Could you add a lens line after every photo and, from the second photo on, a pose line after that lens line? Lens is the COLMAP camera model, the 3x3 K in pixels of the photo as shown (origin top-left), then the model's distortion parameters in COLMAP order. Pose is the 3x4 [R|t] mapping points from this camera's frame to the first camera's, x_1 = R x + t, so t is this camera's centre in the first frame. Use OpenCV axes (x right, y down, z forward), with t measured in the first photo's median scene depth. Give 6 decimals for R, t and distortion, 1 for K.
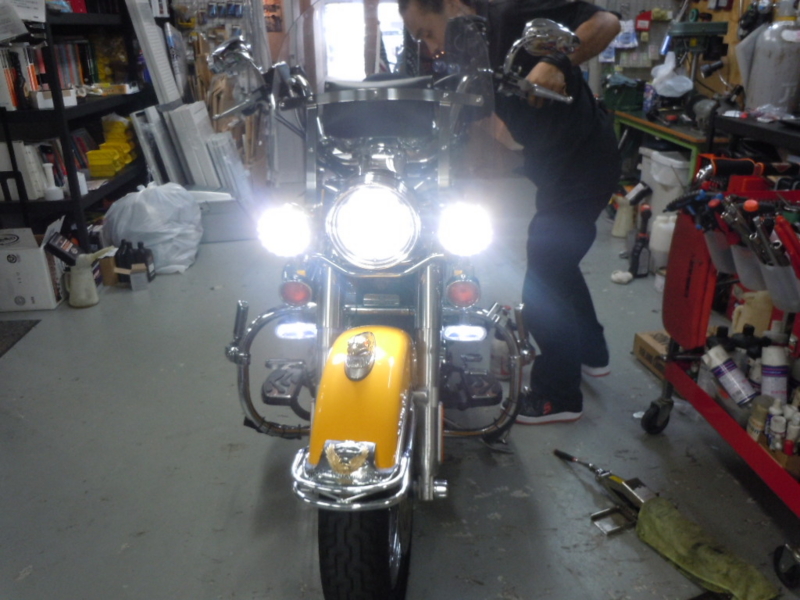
lens RADIAL K [[667.1, 0, 406.1], [0, 667.1, 299.0], [0, 0, 1]] dist [-0.017524, -0.023313]
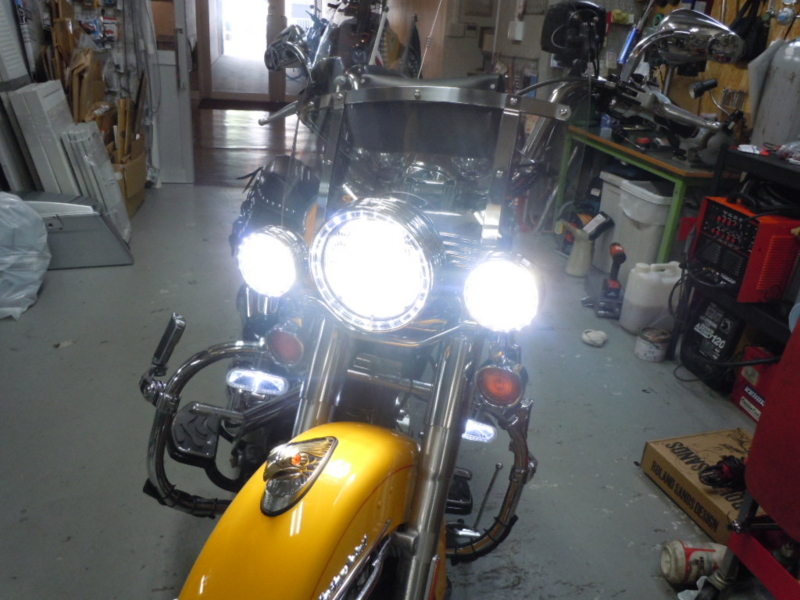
lens RADIAL K [[667.1, 0, 402.7], [0, 667.1, 300.6], [0, 0, 1]] dist [-0.017524, -0.023313]
pose [[0.987854, 0.023166, 0.153650, -0.028425], [-0.025812, 0.999550, 0.015252, -0.072825], [-0.153227, -0.019033, 0.988008, 0.201814]]
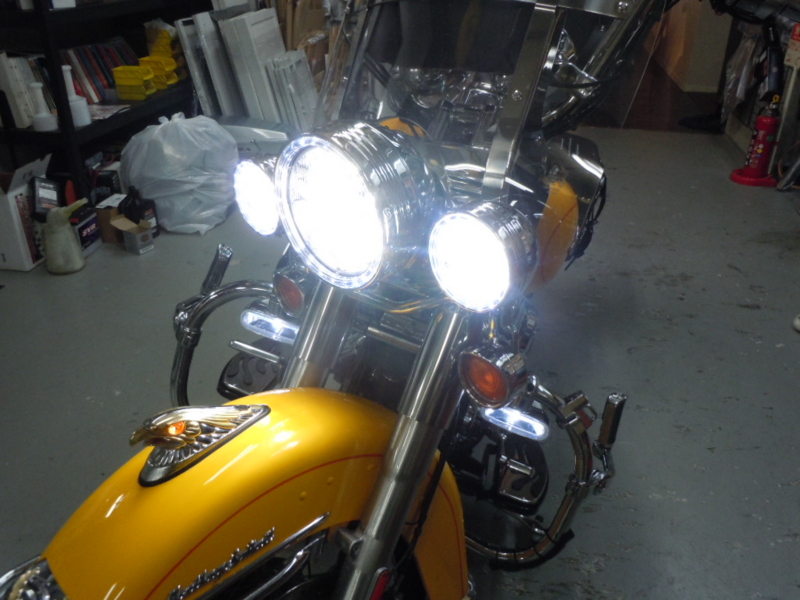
lens RADIAL K [[667.1, 0, 403.7], [0, 667.1, 300.2], [0, 0, 1]] dist [-0.017524, -0.023313]
pose [[0.968736, 0.136690, -0.207041, 0.061142], [-0.111481, 0.985367, 0.128930, -0.082146], [0.221635, -0.101818, 0.969800, 0.255225]]
